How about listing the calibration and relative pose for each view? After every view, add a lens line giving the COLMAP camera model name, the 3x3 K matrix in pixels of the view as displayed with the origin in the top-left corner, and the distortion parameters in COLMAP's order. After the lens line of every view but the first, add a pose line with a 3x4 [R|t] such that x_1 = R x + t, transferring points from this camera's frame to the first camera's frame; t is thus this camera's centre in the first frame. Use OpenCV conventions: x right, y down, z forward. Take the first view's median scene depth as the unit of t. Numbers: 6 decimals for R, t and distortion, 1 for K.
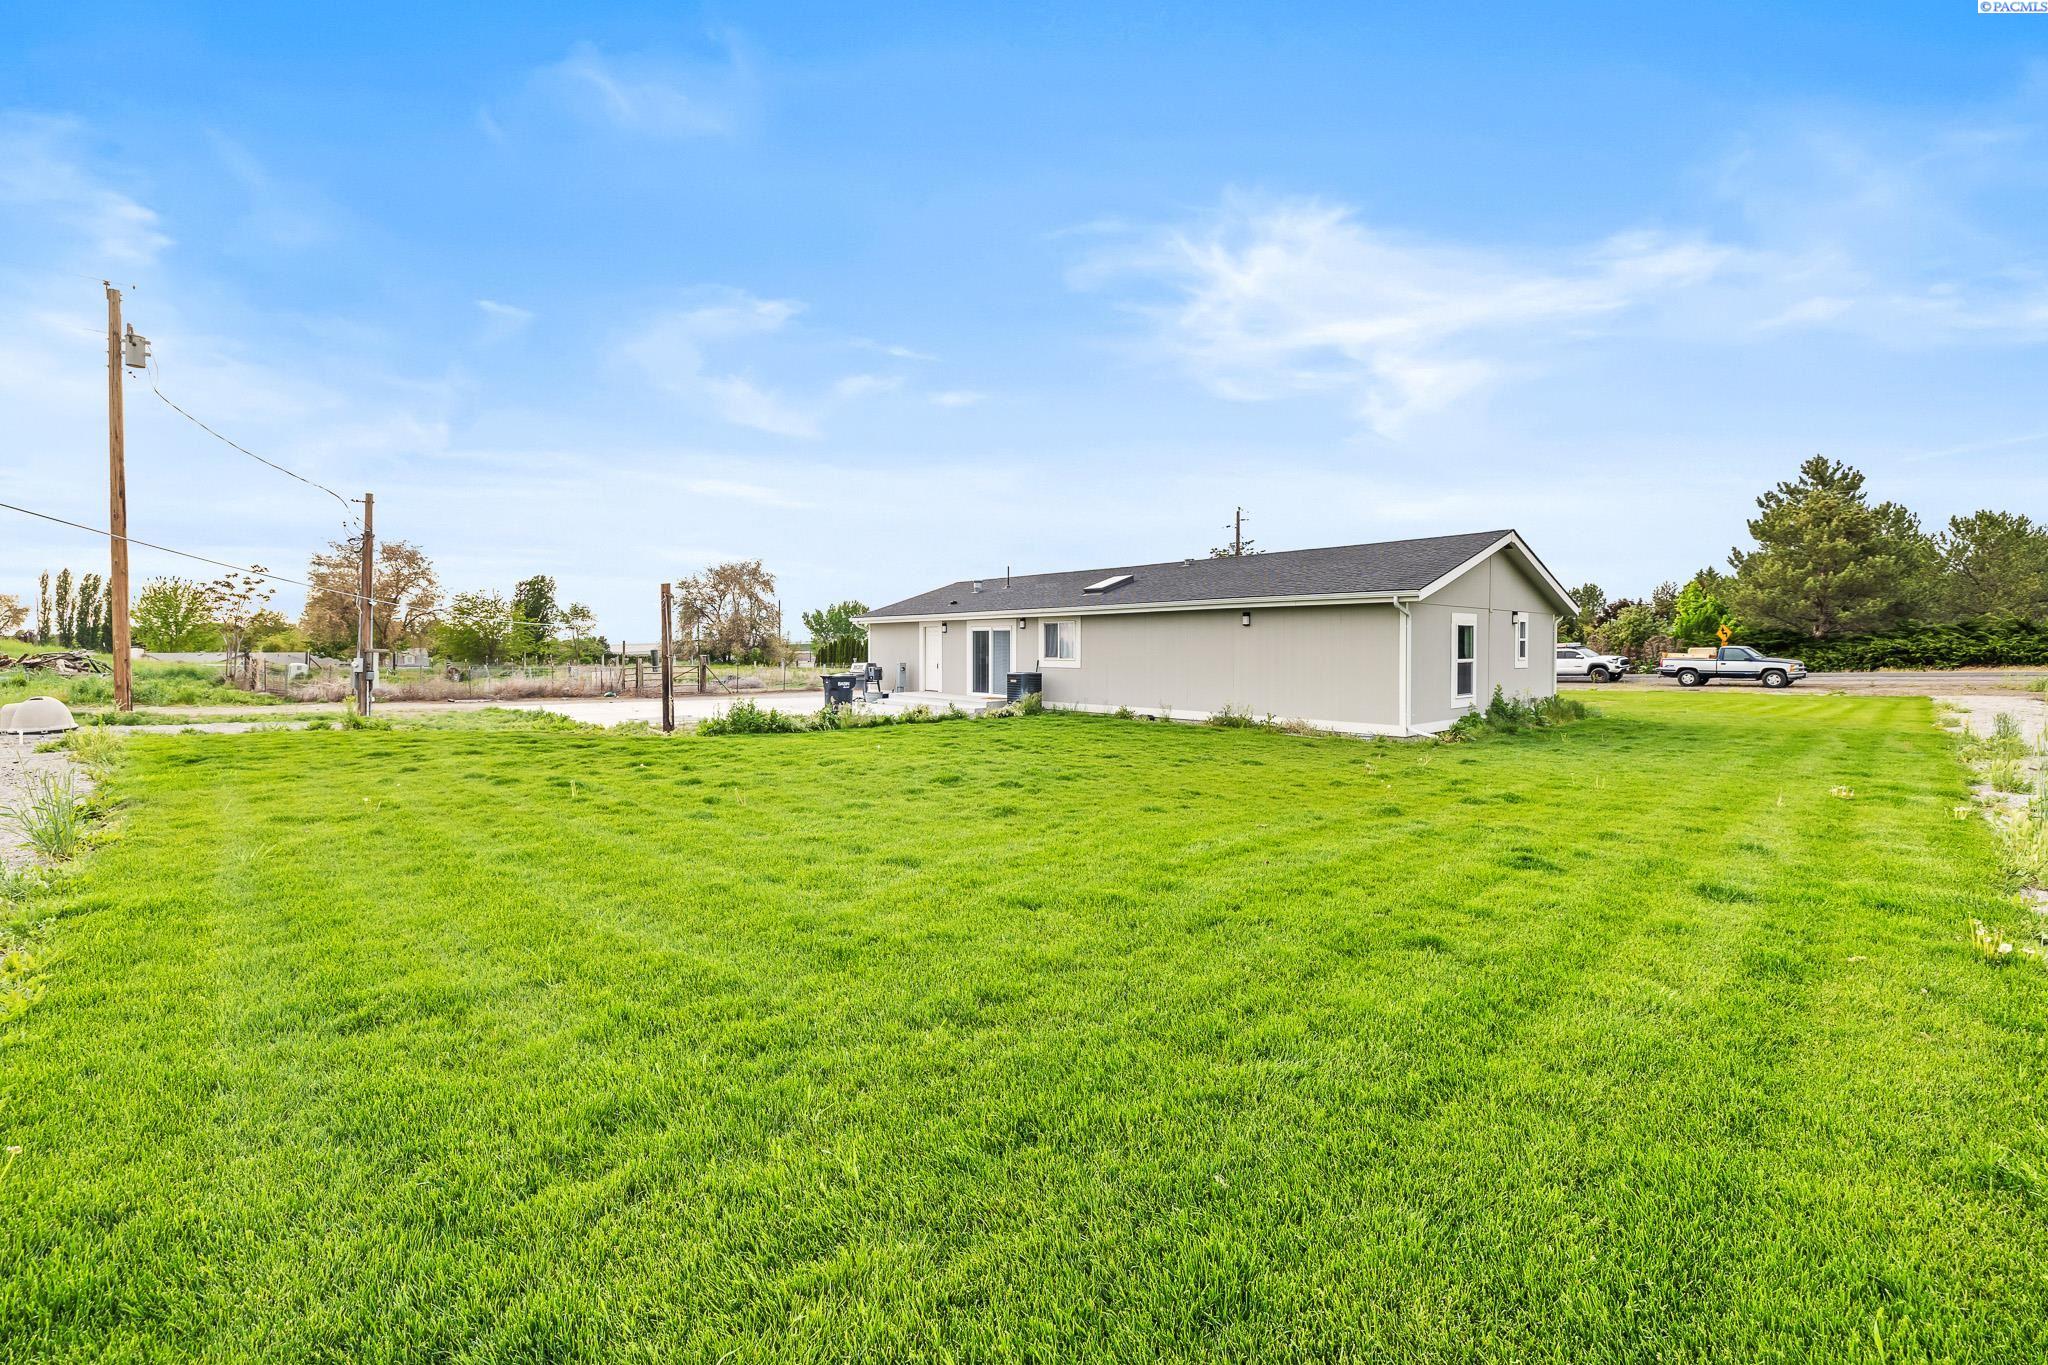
lens RADIAL K [[854.5, 0, 1020.0], [0, 854.5, 683.7], [0, 0, 1]] dist [0.000741, 0.000150]
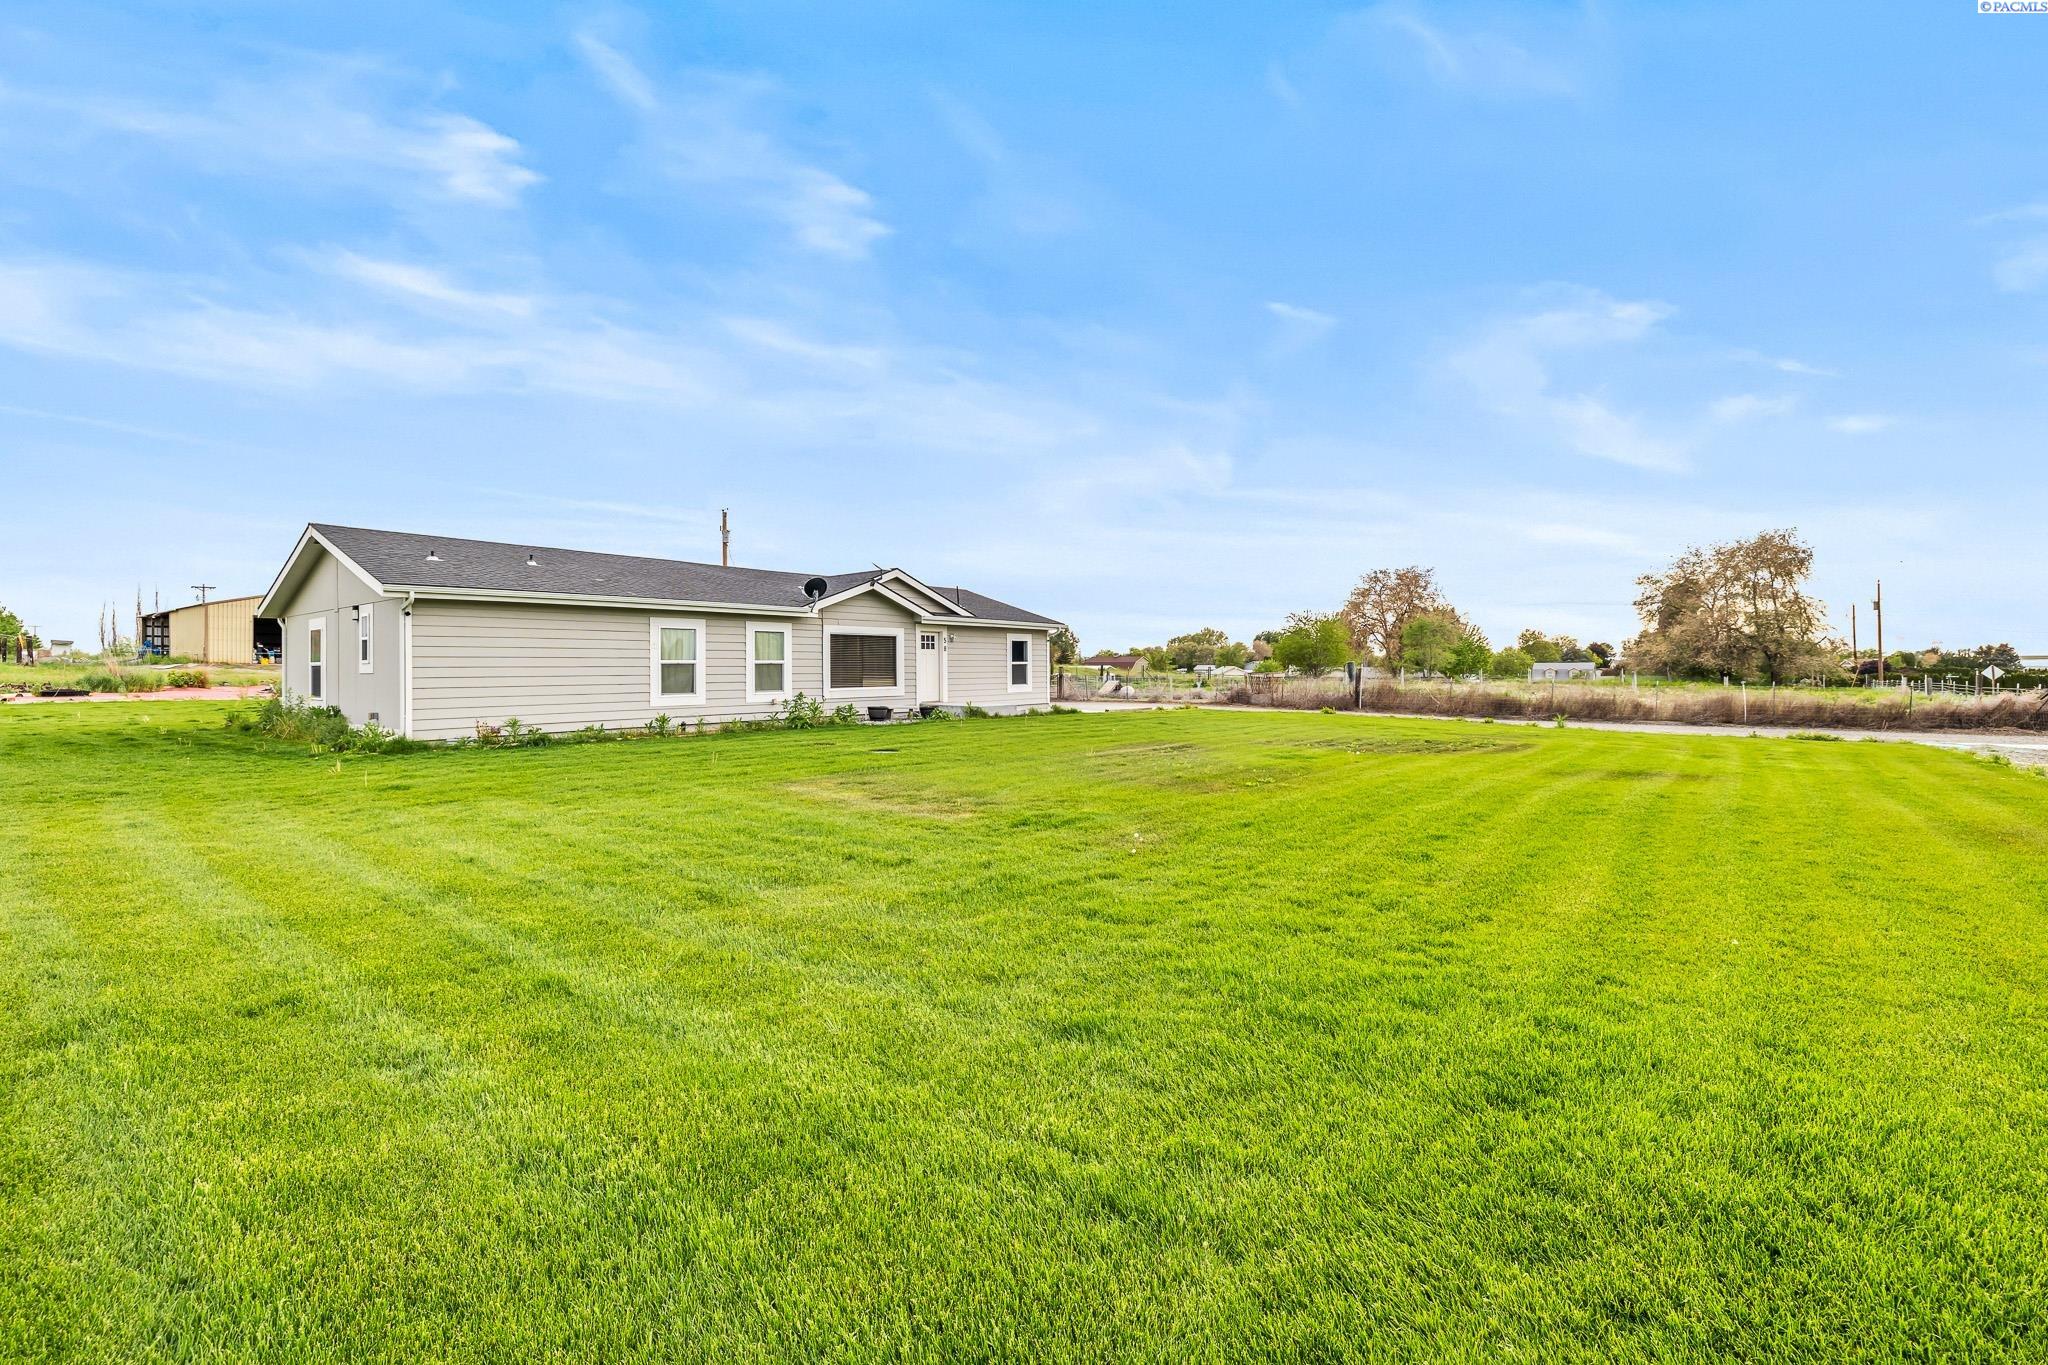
lens RADIAL K [[854.5, 0, 1015.4], [0, 854.5, 675.7], [0, 0, 1]] dist [0.000741, 0.000150]
pose [[0.999999, -0.000675, 0.001557, -0.870731], [0.000682, 0.999990, -0.004400, -0.093949], [-0.001554, 0.004401, 0.999989, 0.197851]]
